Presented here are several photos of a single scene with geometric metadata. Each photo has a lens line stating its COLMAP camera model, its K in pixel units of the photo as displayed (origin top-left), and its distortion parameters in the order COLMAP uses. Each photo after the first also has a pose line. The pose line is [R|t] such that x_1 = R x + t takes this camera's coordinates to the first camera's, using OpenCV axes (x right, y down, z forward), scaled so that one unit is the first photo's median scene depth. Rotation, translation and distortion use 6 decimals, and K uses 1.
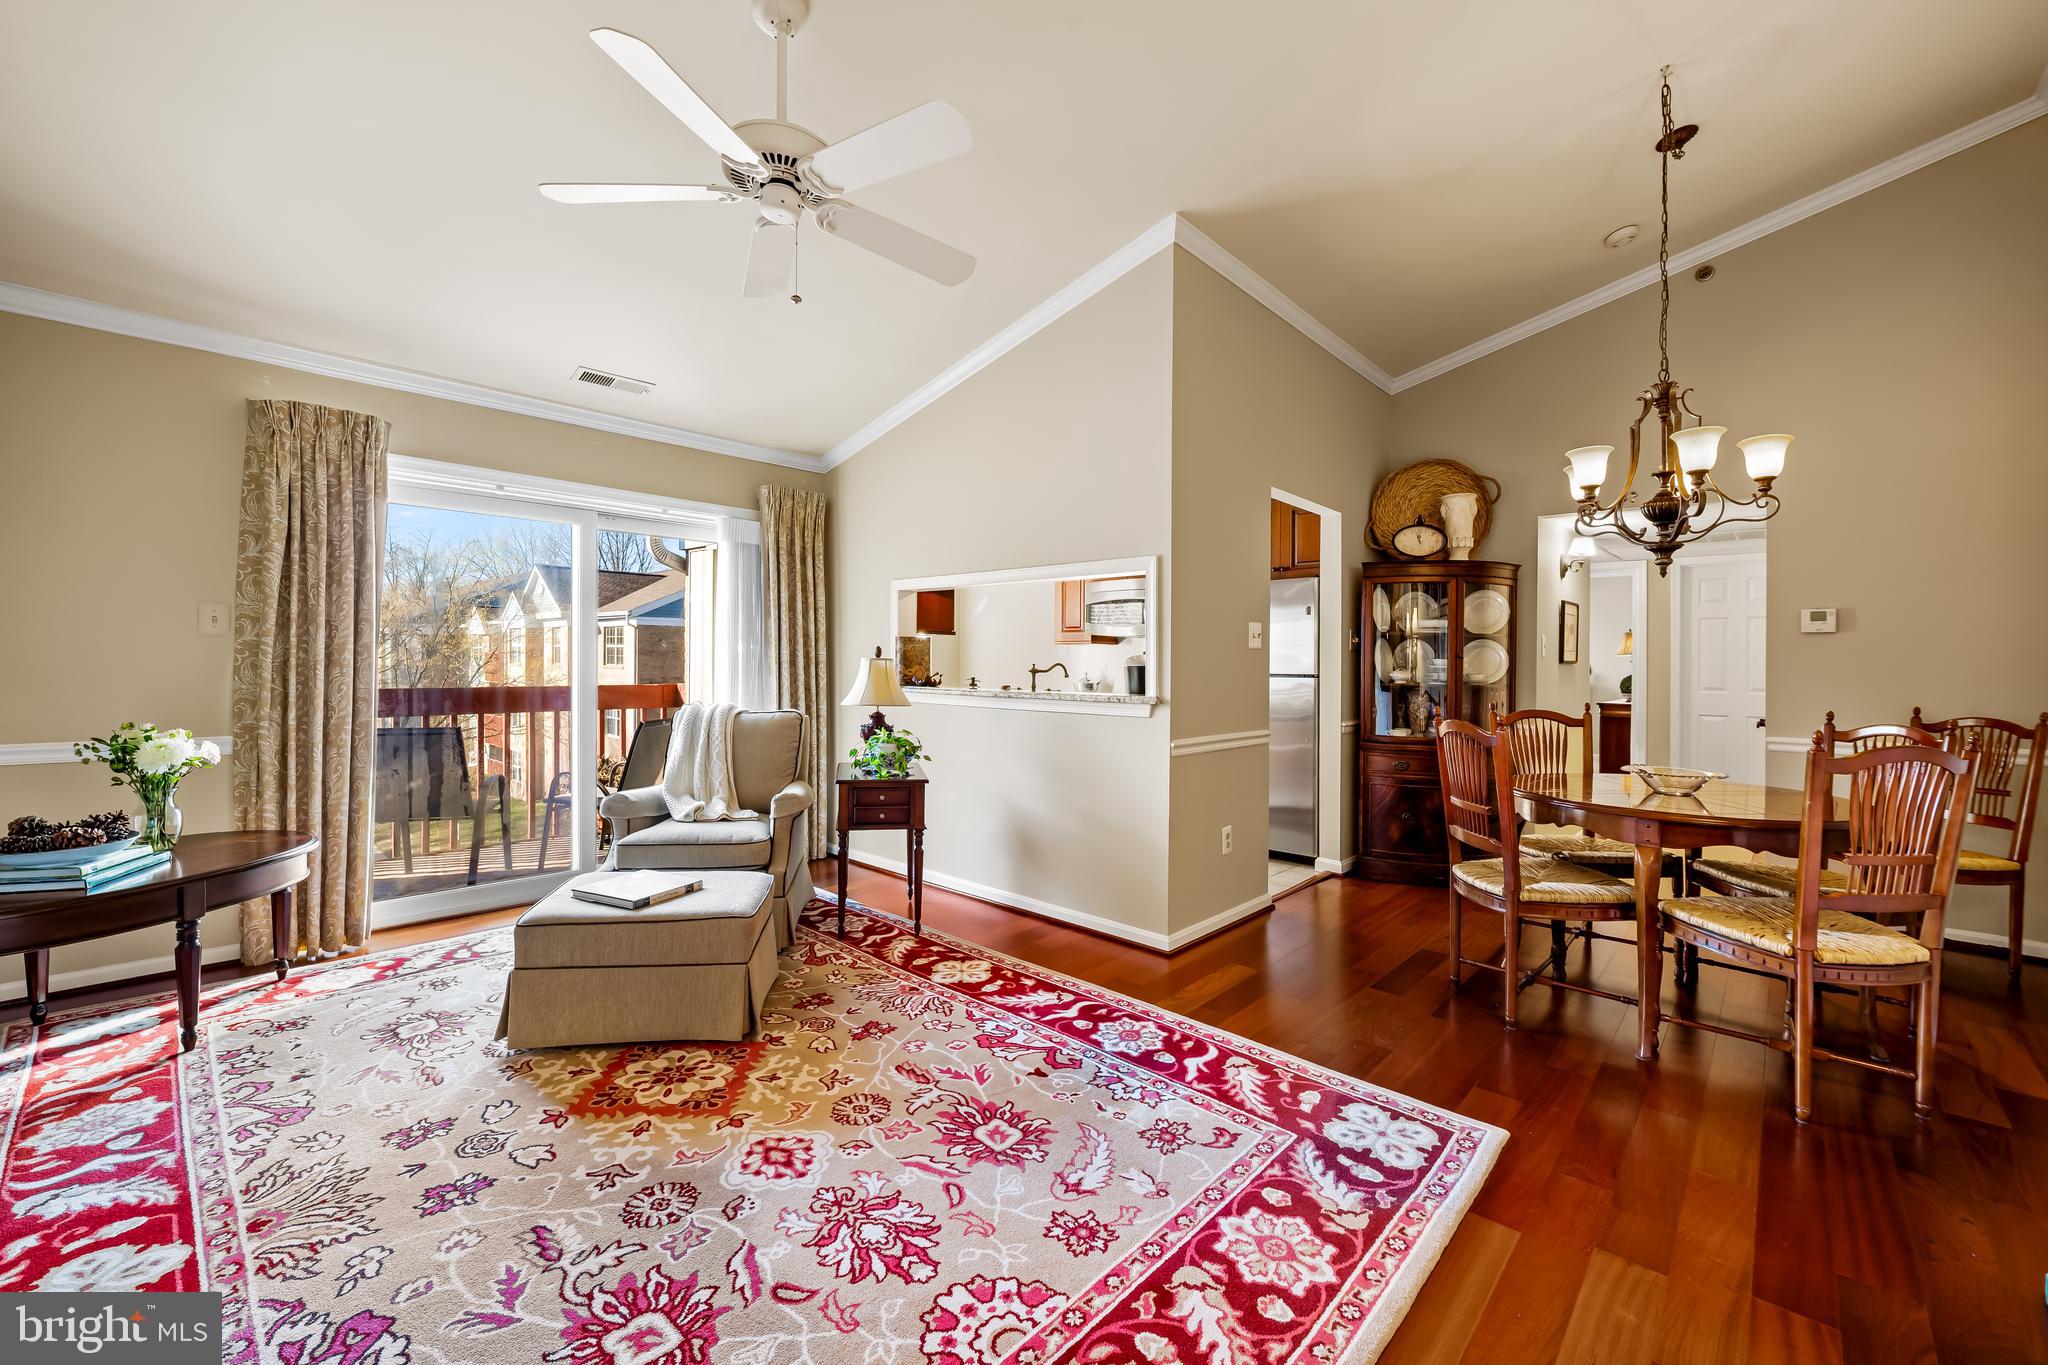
lens RADIAL K [[828.4, 0, 1012.9], [0, 828.4, 660.3], [0, 0, 1]] dist [-0.004809, 0.000296]
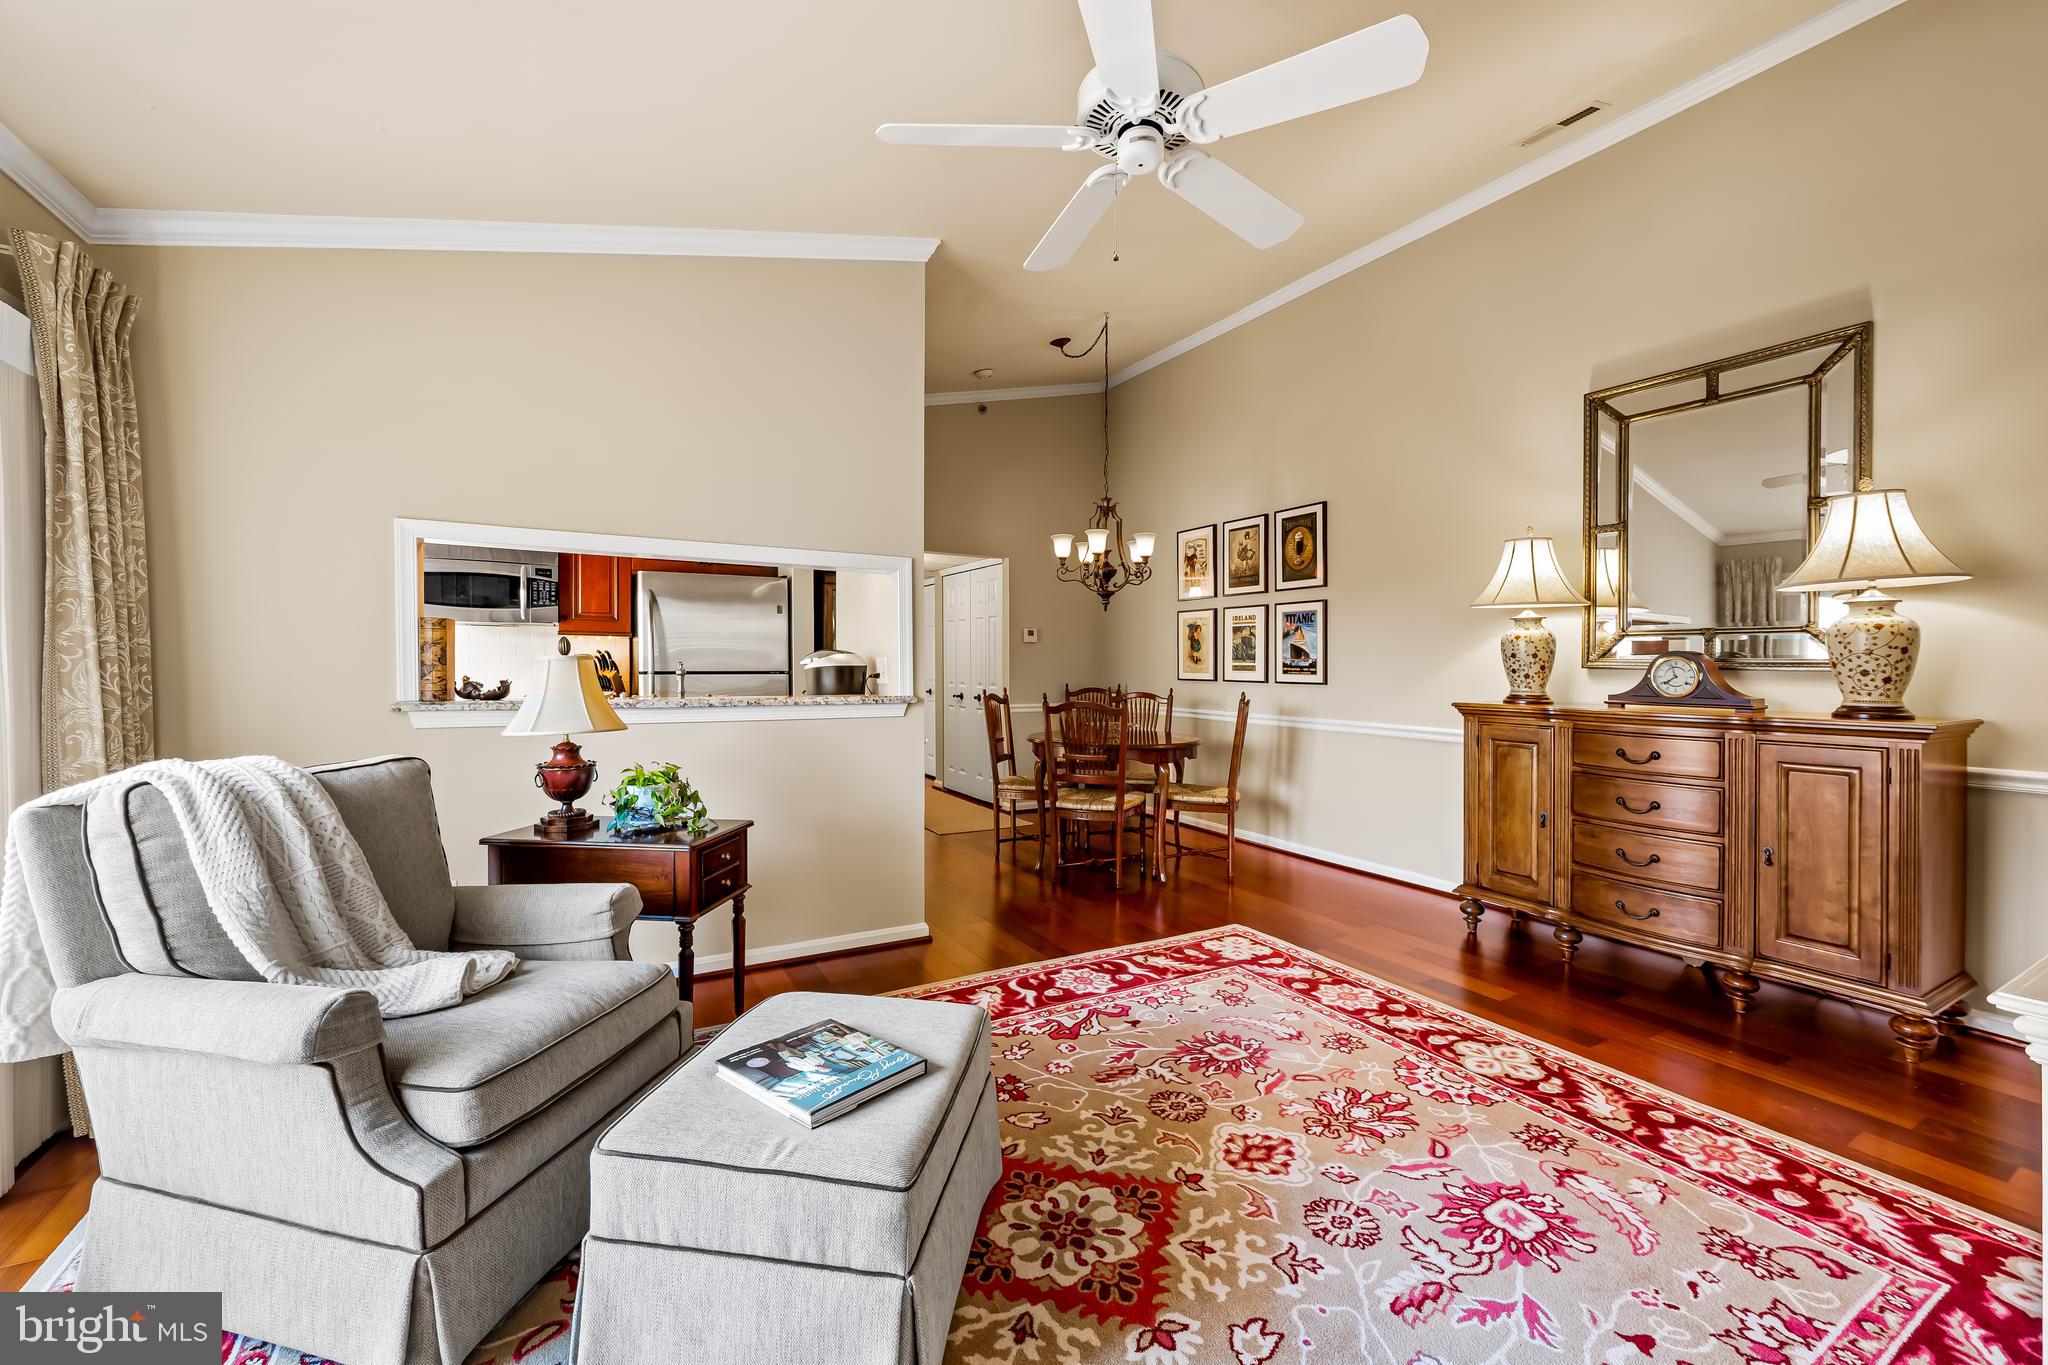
lens RADIAL K [[829.4, 0, 1031.1], [0, 829.4, 648.3], [0, 0, 1]] dist [-0.006609, 0.000462]
pose [[0.280978, 0.011248, 0.959648, -1.149416], [-0.008085, 0.999924, -0.009353, -0.008729], [-0.959680, -0.005131, 0.281047, 0.840190]]
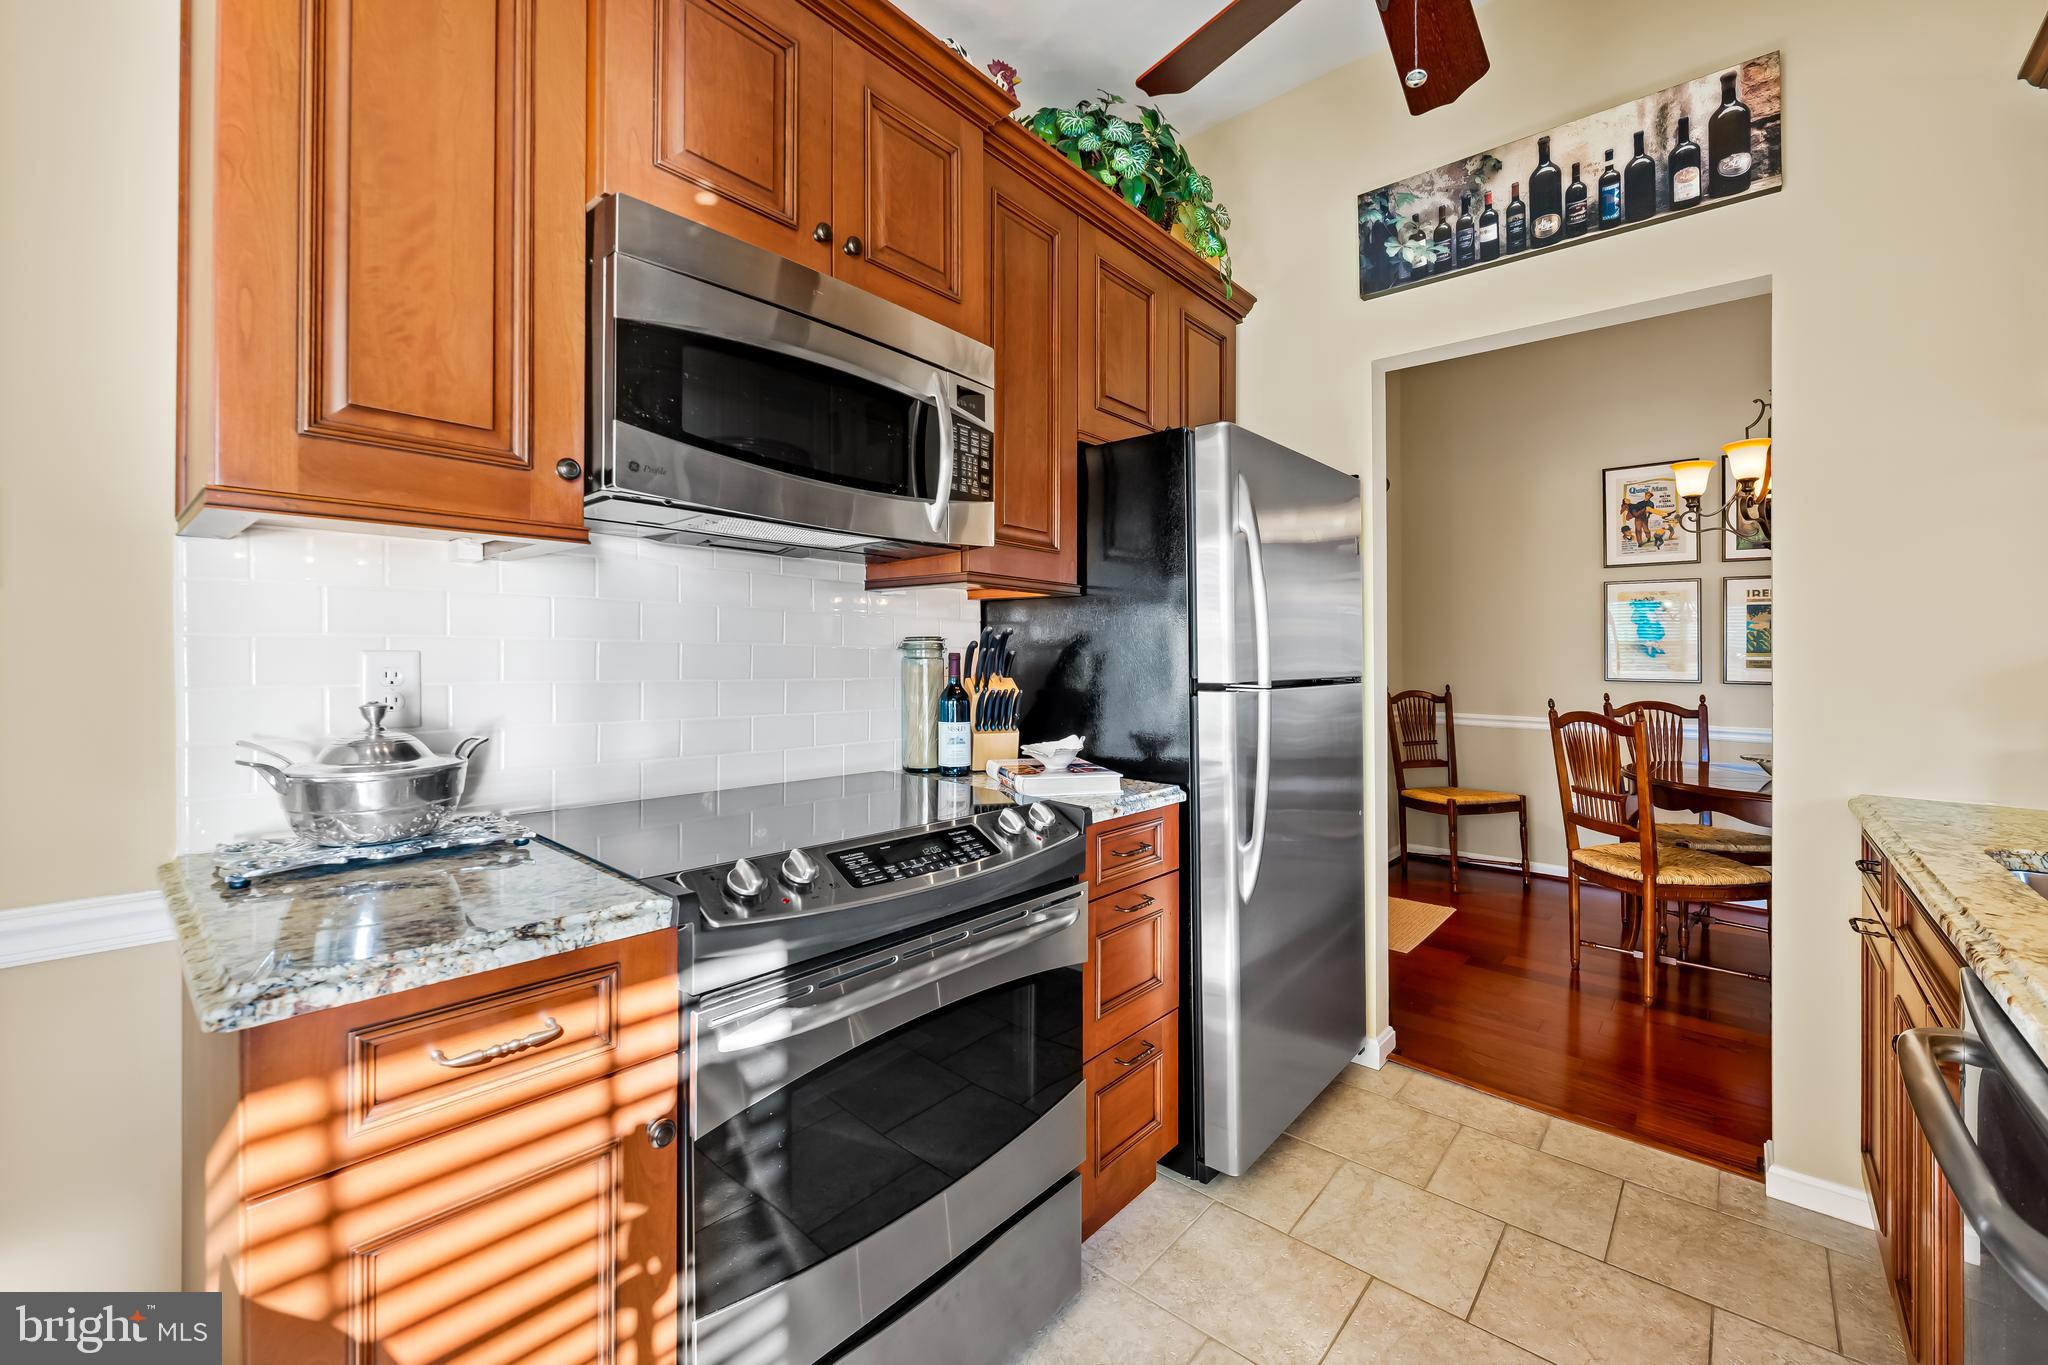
lens RADIAL K [[829.4, 0, 1031.1], [0, 829.4, 648.3], [0, 0, 1]] dist [-0.006609, 0.000462]
pose [[-0.050922, -0.003995, 0.998695, -0.256256], [-0.014390, 0.999891, 0.003266, 0.004718], [-0.998599, -0.014205, -0.050974, 2.526917]]
